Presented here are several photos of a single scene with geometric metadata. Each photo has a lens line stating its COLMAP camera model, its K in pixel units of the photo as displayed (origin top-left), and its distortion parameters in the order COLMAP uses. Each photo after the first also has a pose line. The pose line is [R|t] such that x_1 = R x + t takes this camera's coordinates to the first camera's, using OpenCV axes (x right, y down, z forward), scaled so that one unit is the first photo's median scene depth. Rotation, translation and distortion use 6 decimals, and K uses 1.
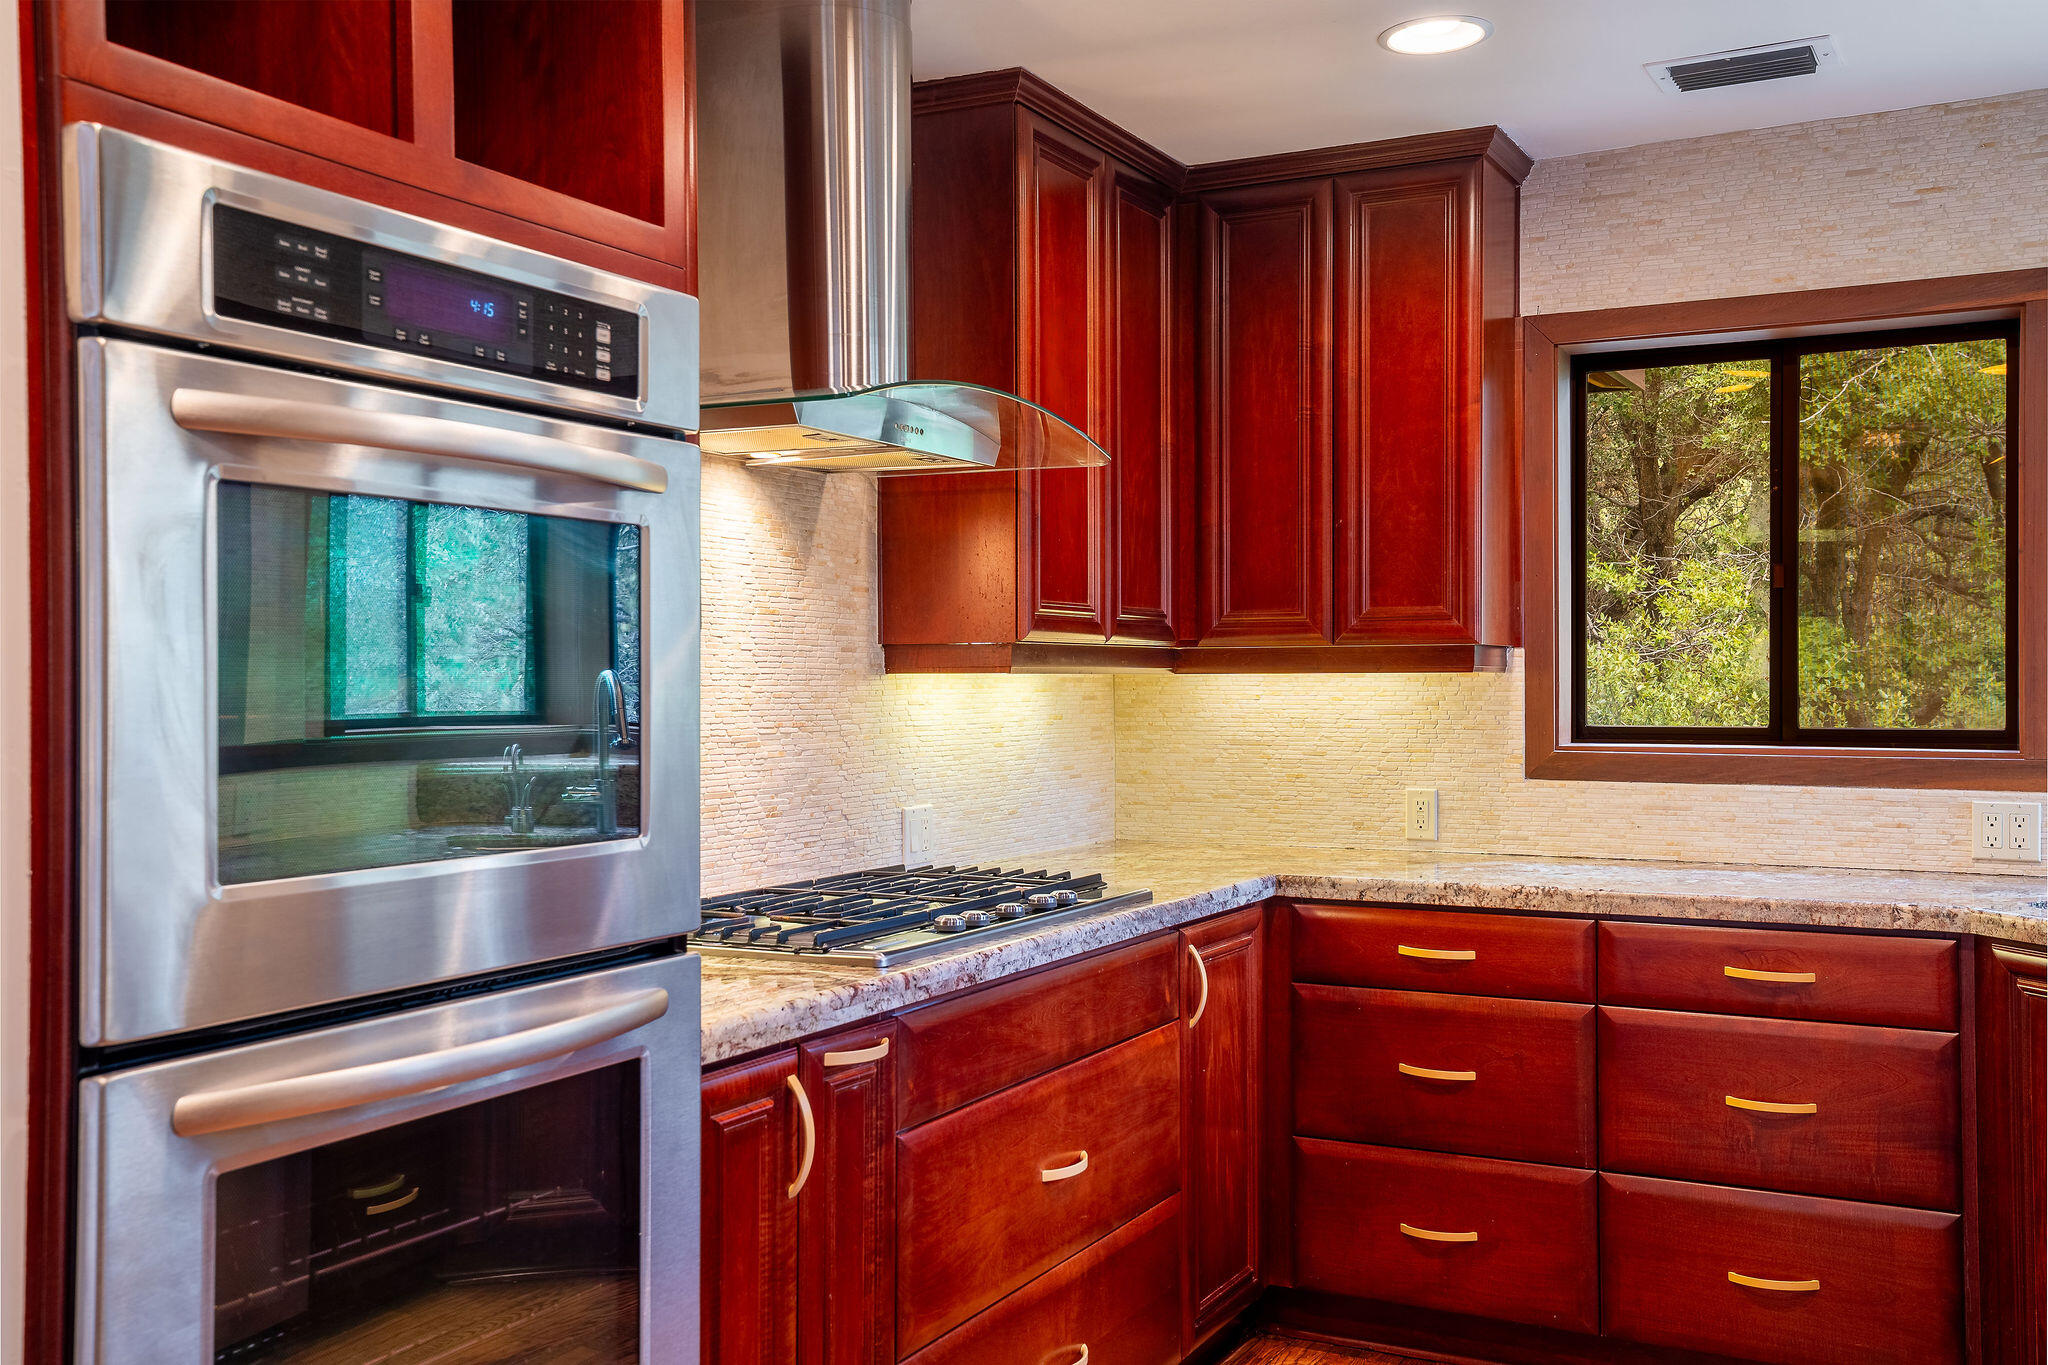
lens RADIAL K [[1967.7, 0, 1035.3], [0, 1967.7, 689.6], [0, 0, 1]] dist [0.084230, 0.000000]
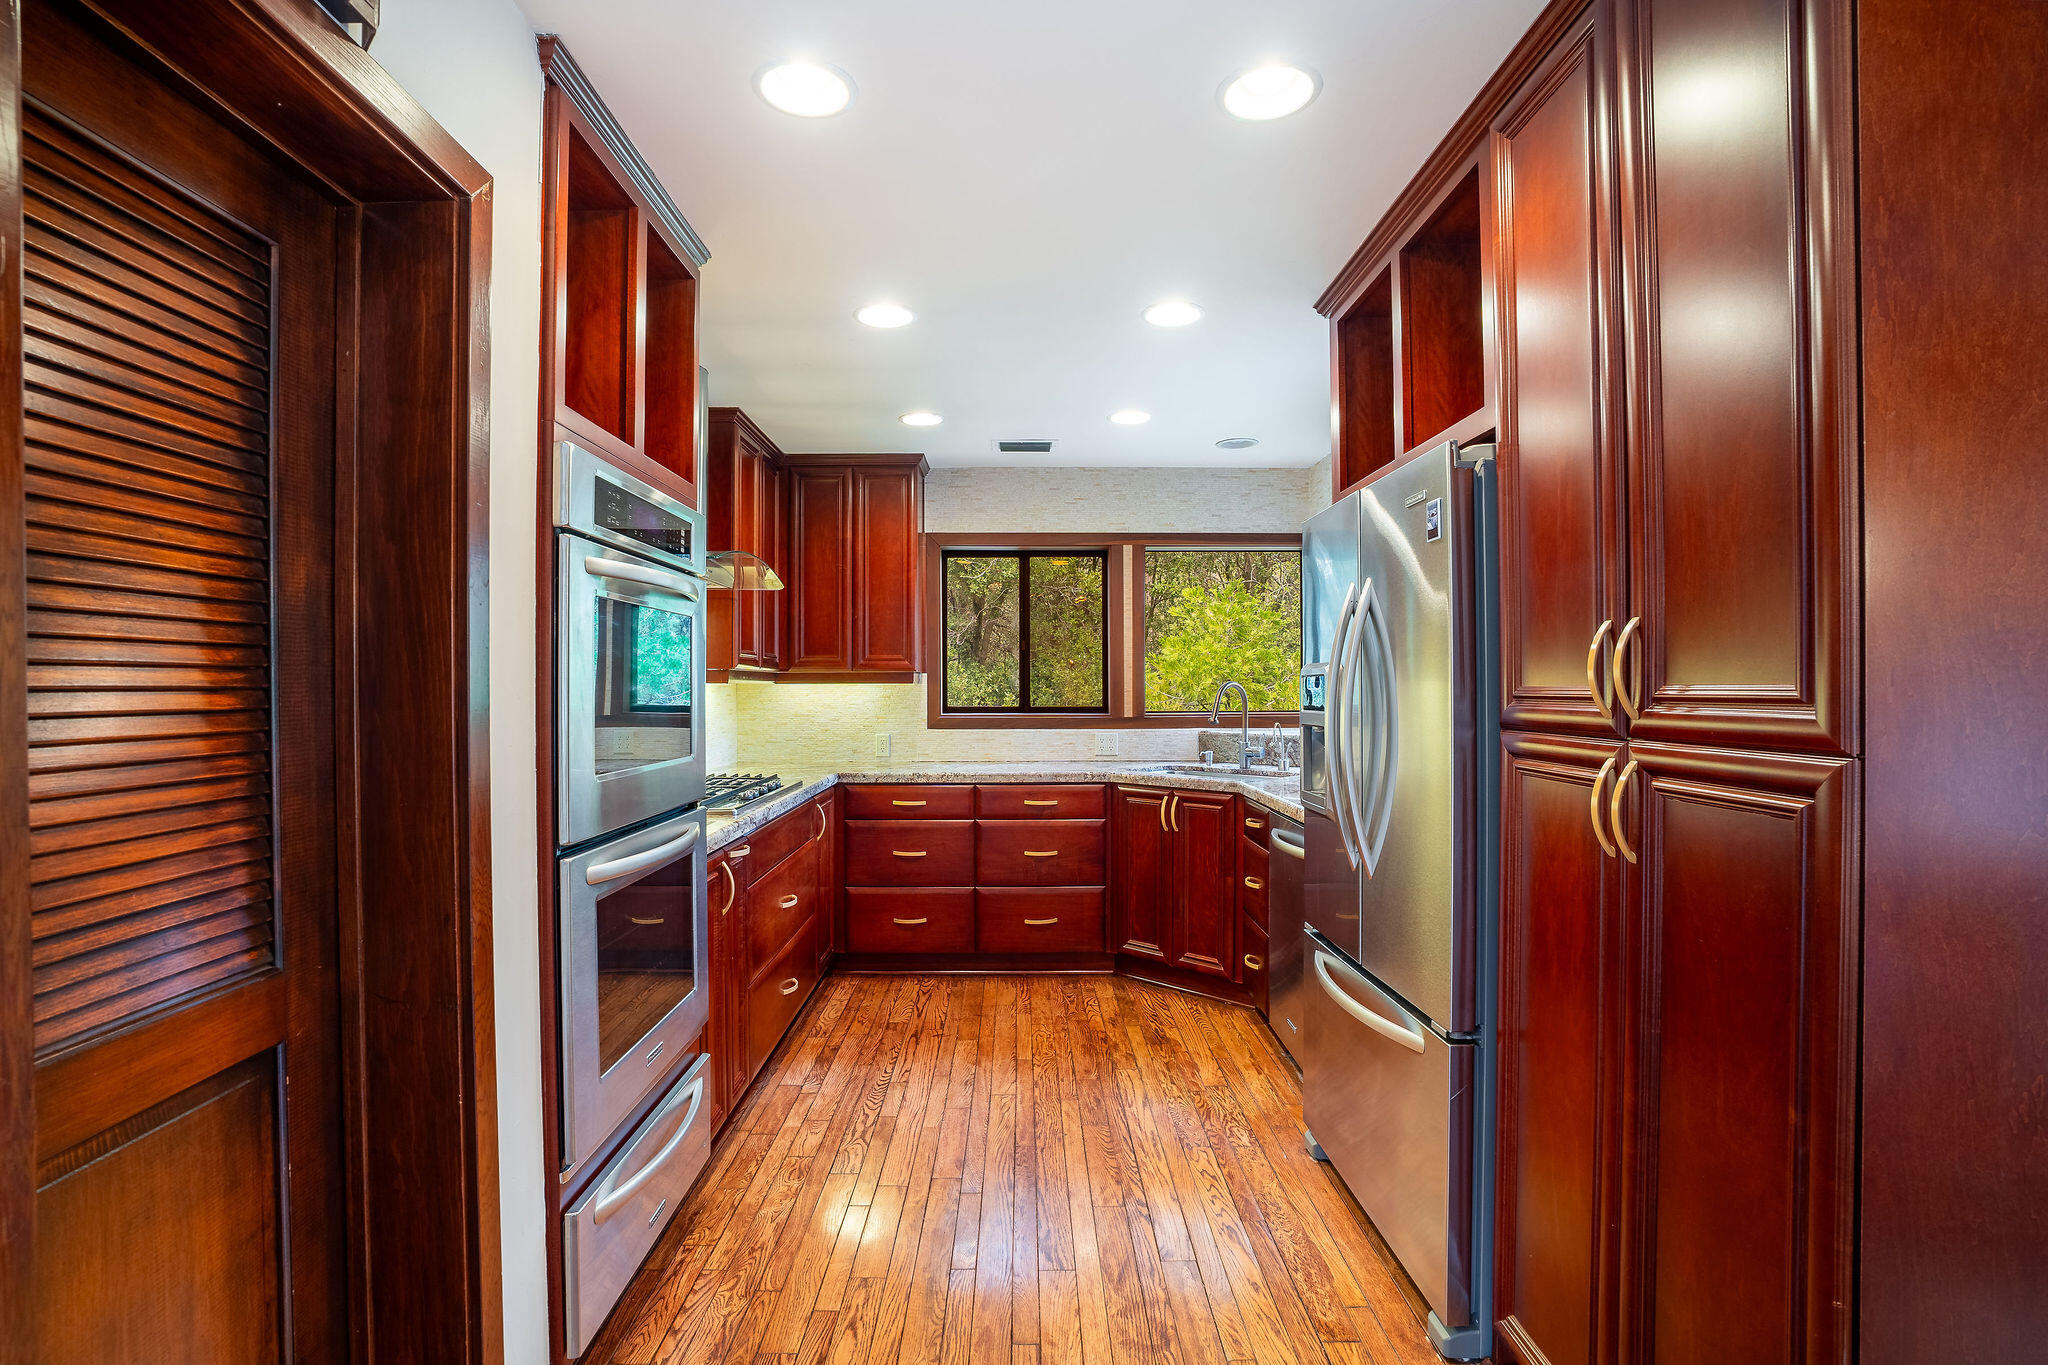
lens RADIAL K [[958.5, 0, 1020.1], [0, 958.5, 691.6], [0, 0, 1]] dist [-0.042467, 0.009570]
pose [[0.891921, -0.001670, 0.452188, -0.188272], [0.002144, 0.999998, -0.000536, 0.001552], [-0.452186, 0.001447, 0.891923, -0.072387]]
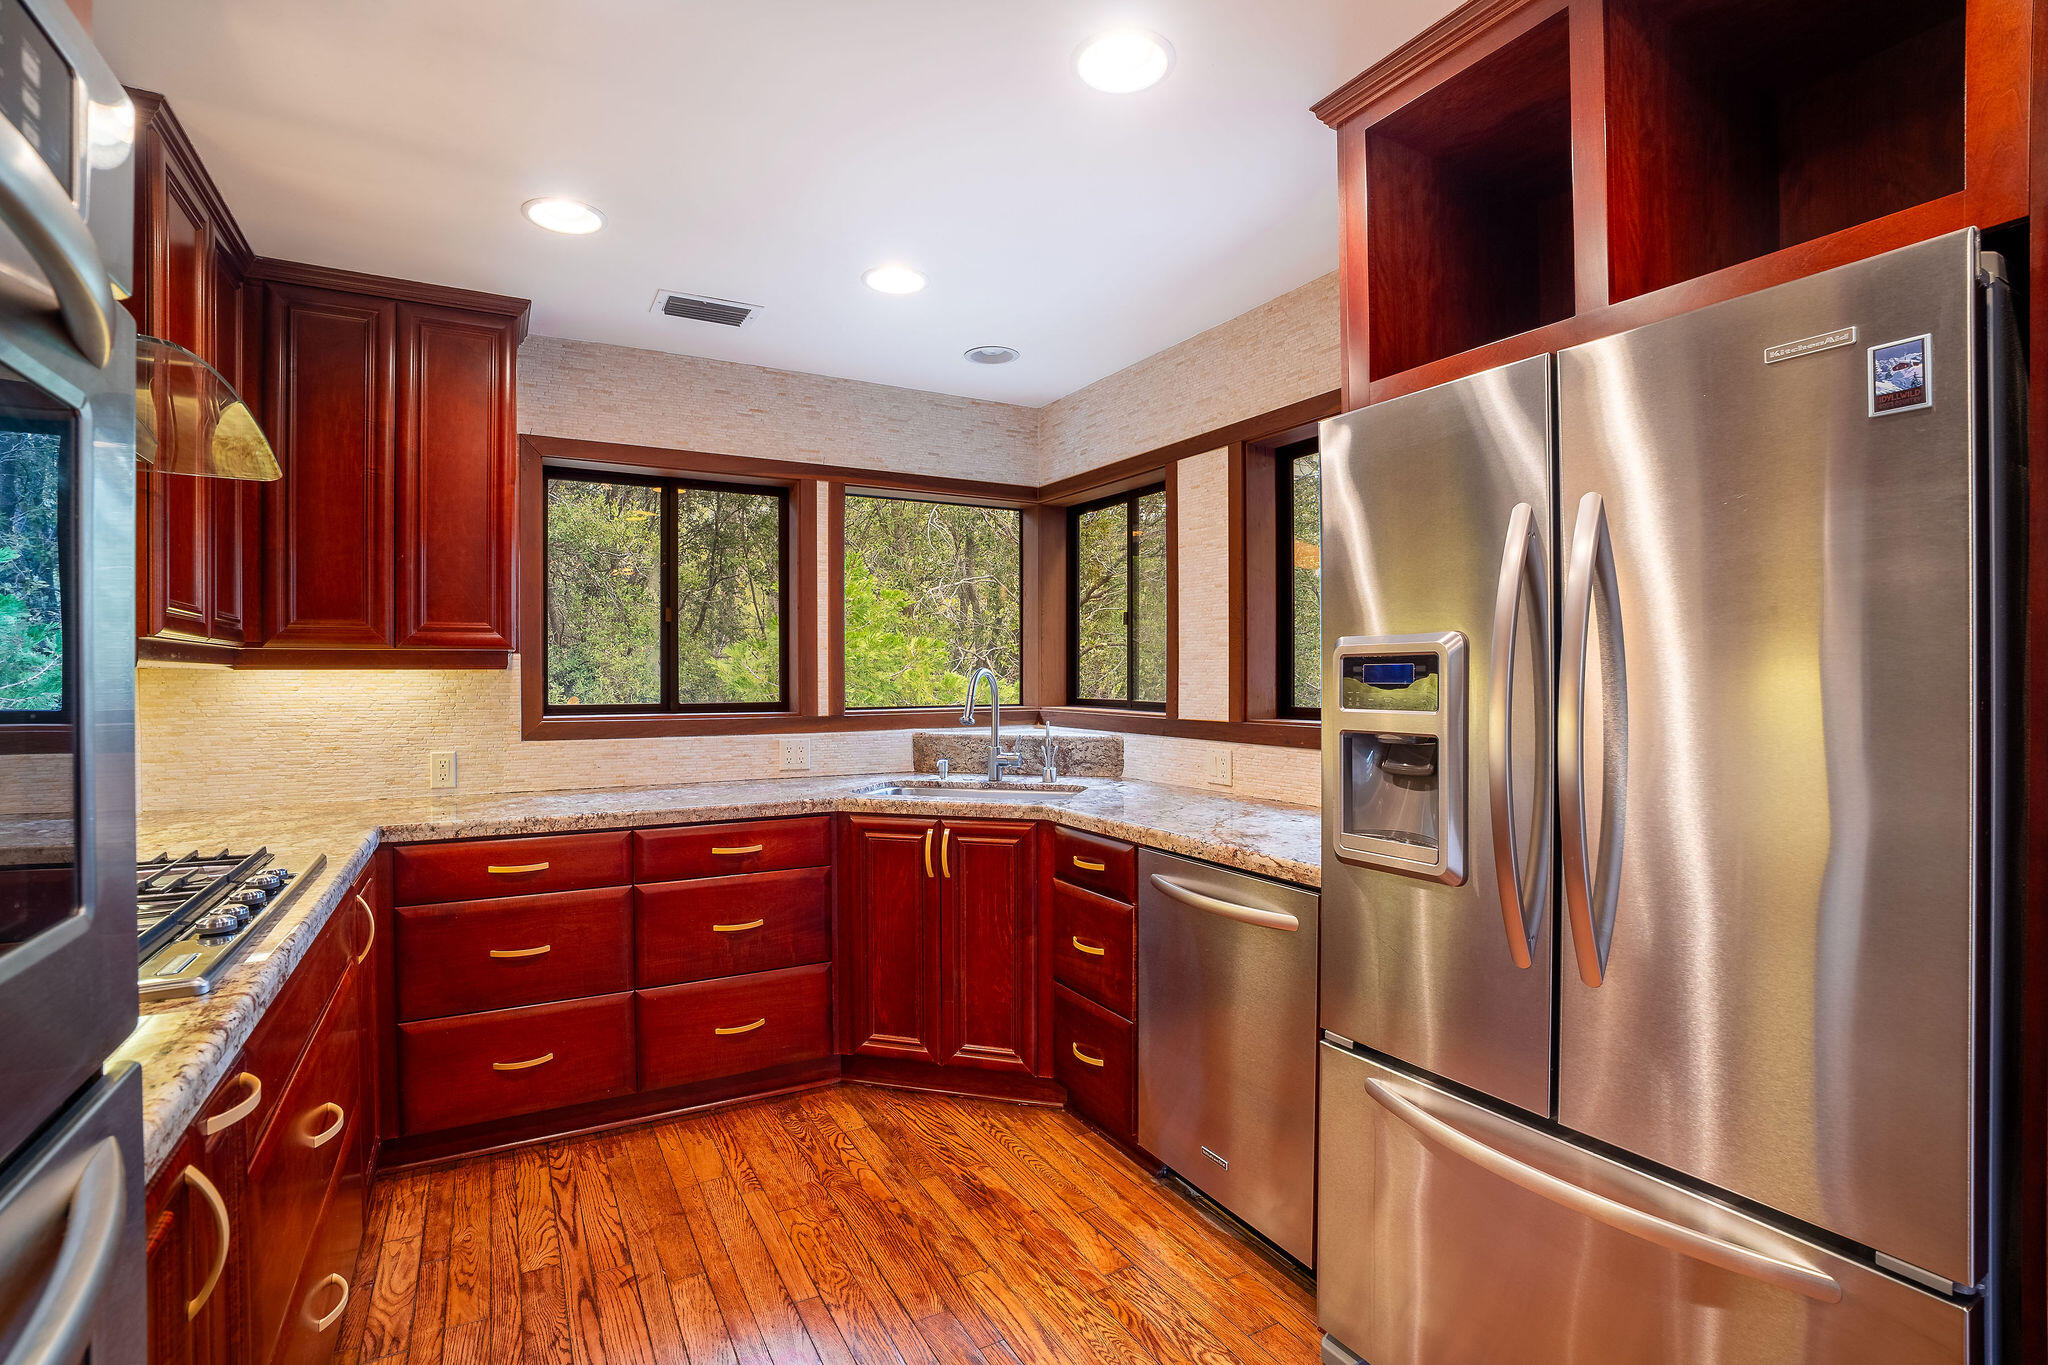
lens RADIAL K [[958.5, 0, 1020.0], [0, 958.5, 685.9], [0, 0, 1]] dist [-0.042467, 0.009570]
pose [[0.565566, -0.007930, 0.824665, -0.146538], [0.004737, 0.999969, 0.006367, 0.000542], [-0.824690, 0.000305, 0.565585, 0.312645]]
